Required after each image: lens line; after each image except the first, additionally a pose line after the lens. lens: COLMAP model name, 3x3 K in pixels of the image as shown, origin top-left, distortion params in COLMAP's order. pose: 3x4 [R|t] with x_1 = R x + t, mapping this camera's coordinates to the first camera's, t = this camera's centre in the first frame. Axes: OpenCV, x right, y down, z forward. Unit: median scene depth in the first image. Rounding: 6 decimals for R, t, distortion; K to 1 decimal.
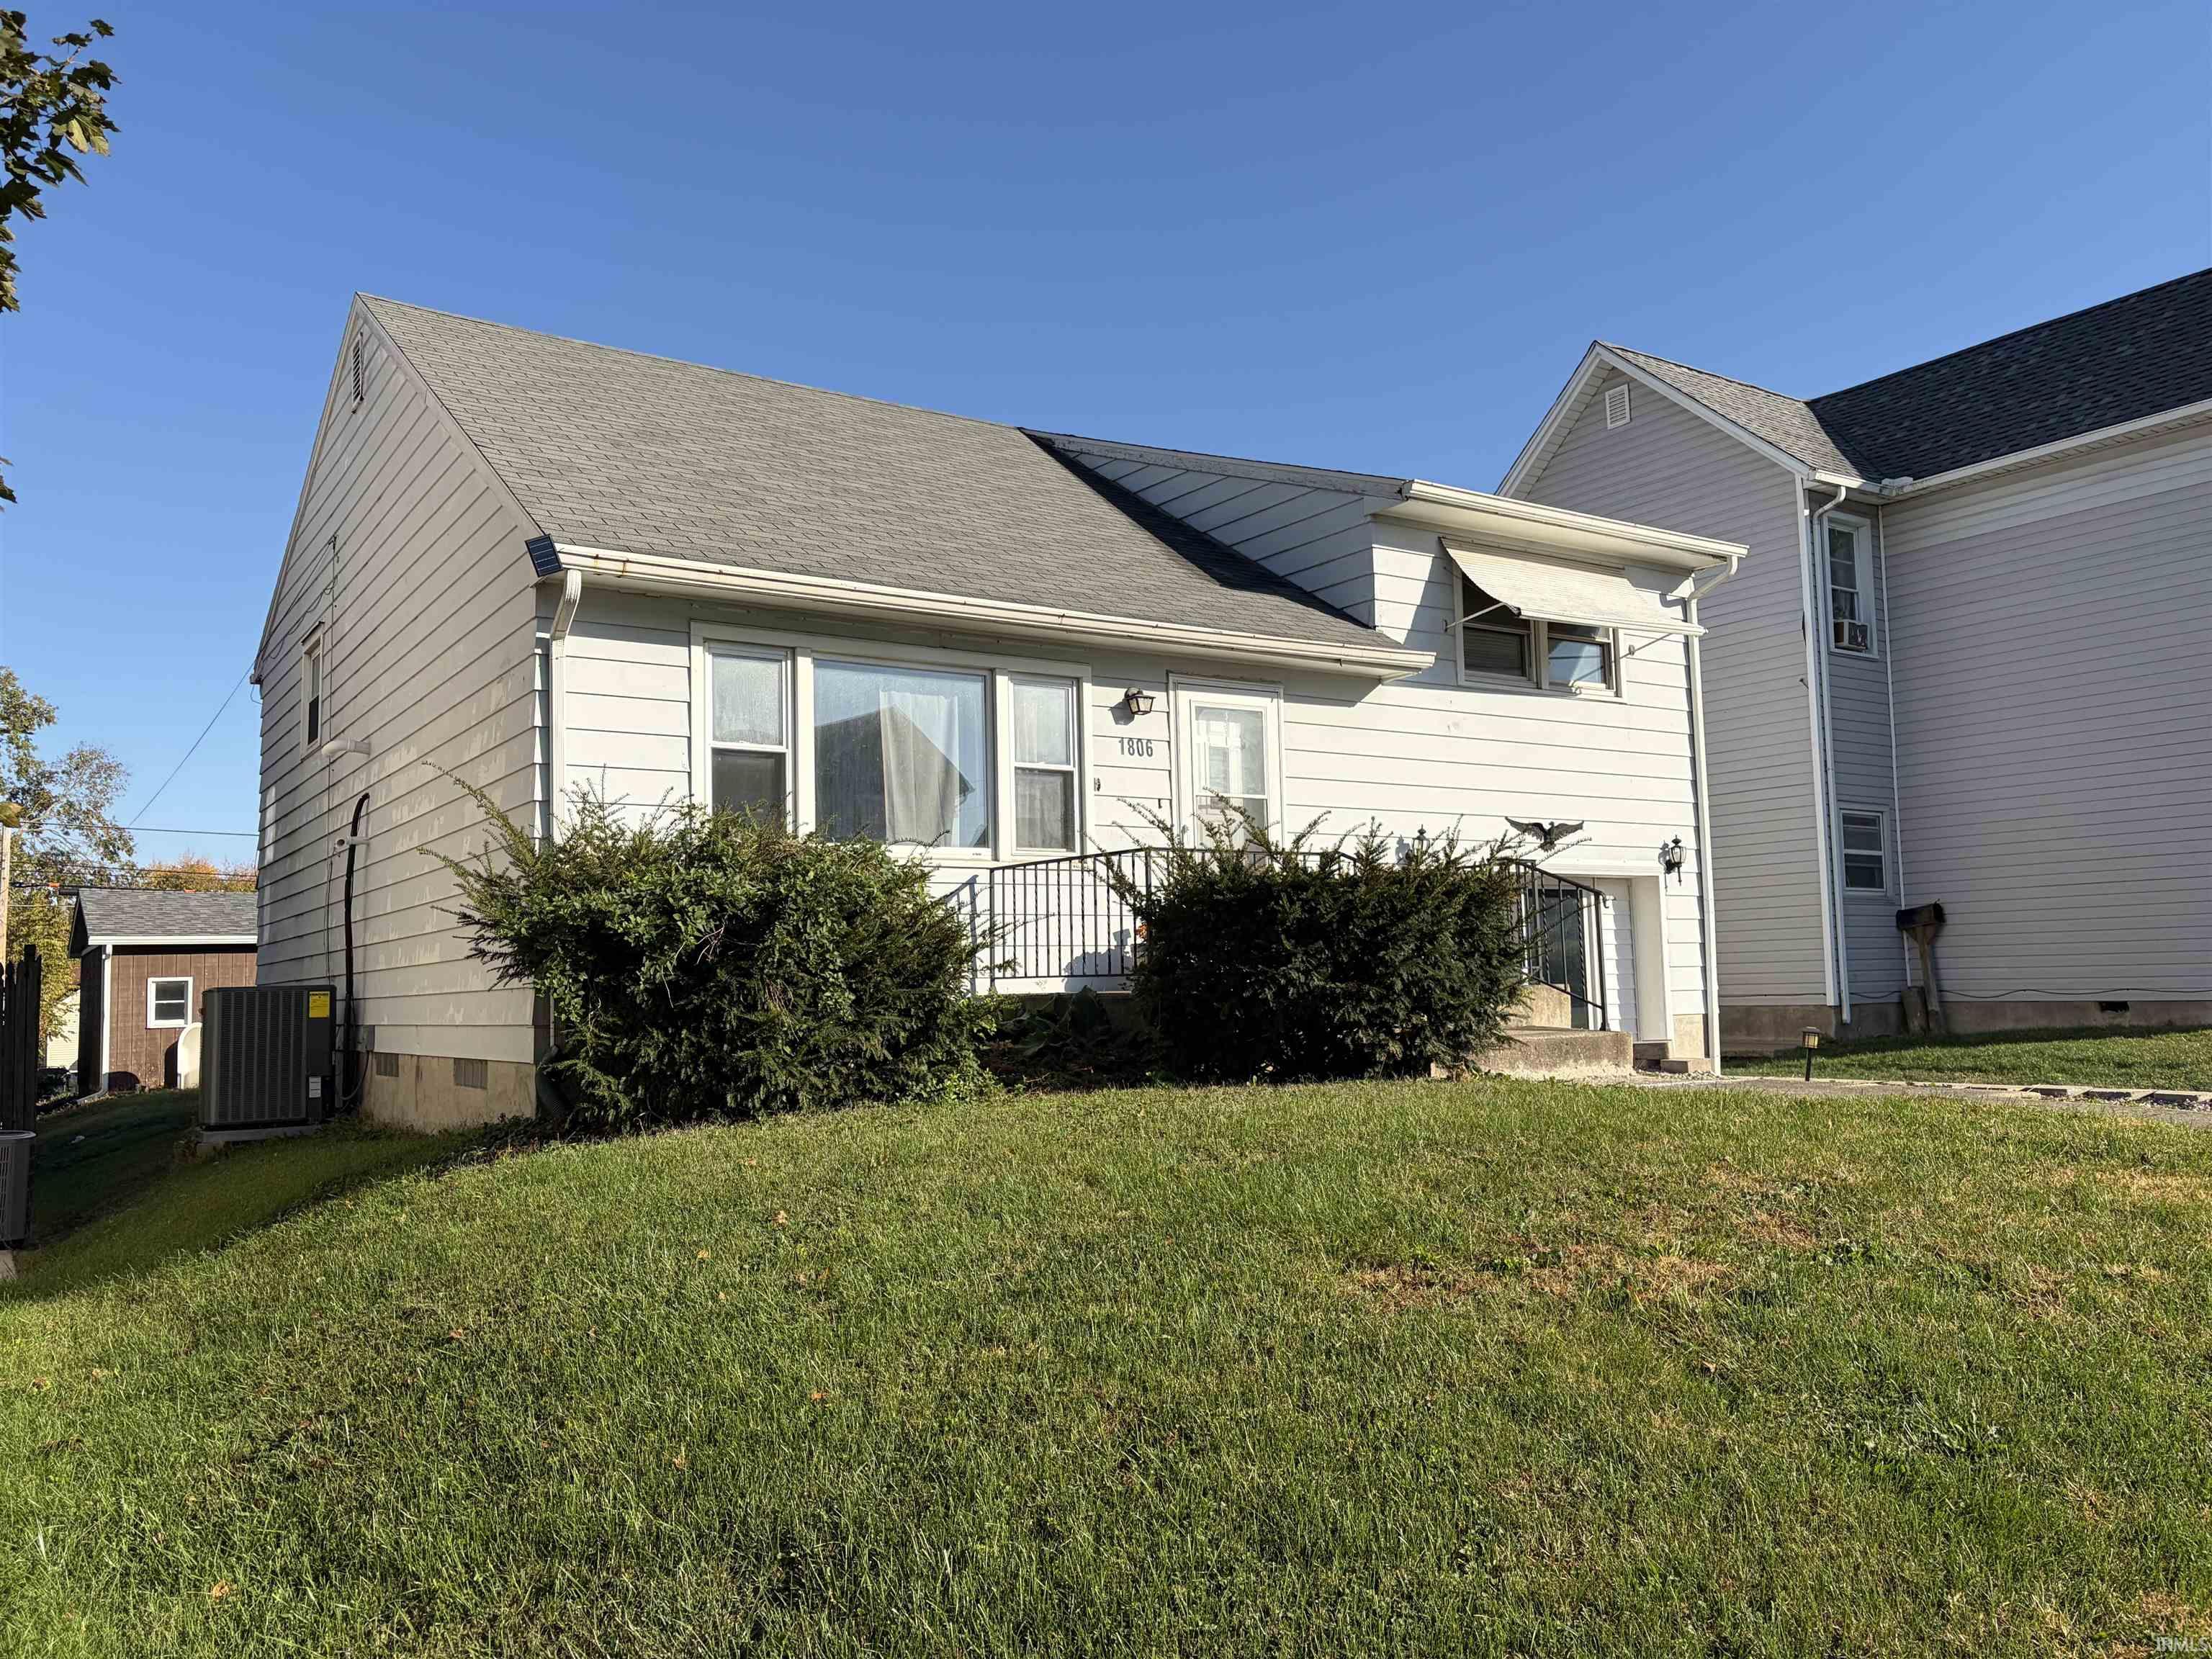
lens RADIAL K [[1655.0, 0, 1106.0], [0, 1655.0, 829.5], [0, 0, 1]] dist [0.093597, -0.104327]
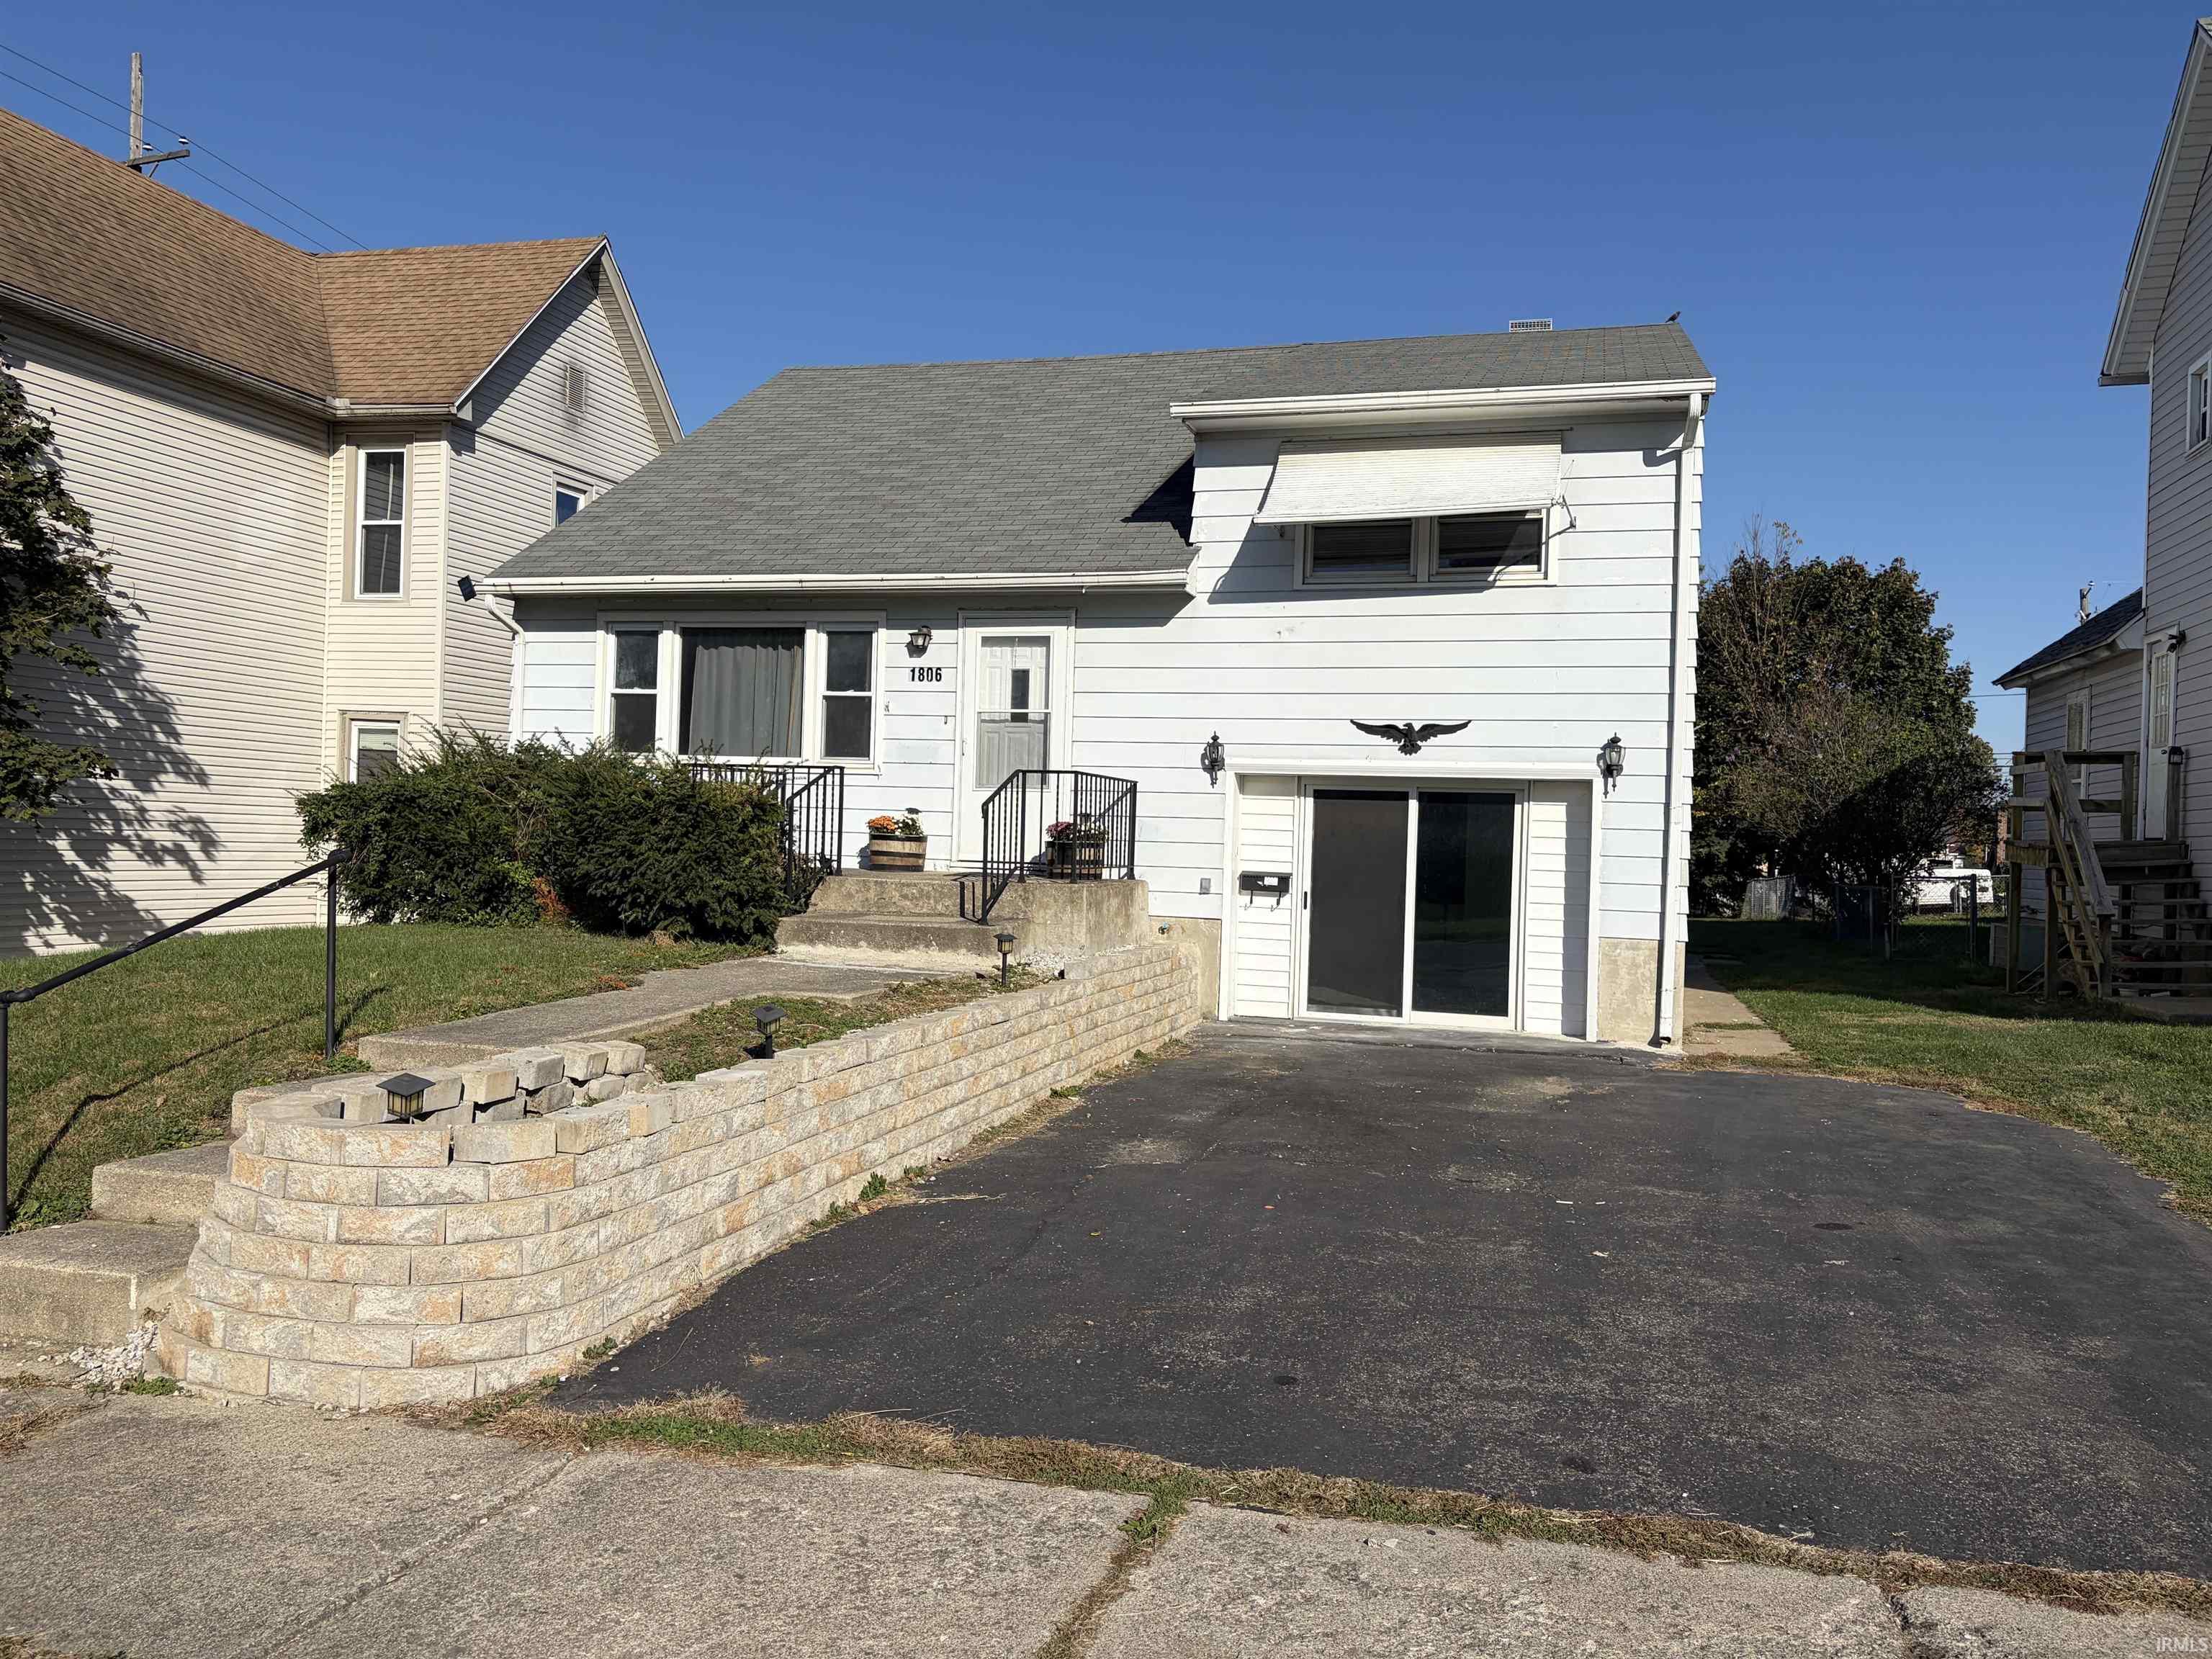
lens RADIAL K [[1655.0, 0, 1106.0], [0, 1655.0, 829.5], [0, 0, 1]] dist [0.093597, -0.104327]
pose [[0.641713, 0.041305, -0.765832, 0.839429], [0.025956, 0.996807, 0.075512, -0.019291], [0.766506, -0.068334, 0.638592, 0.236741]]
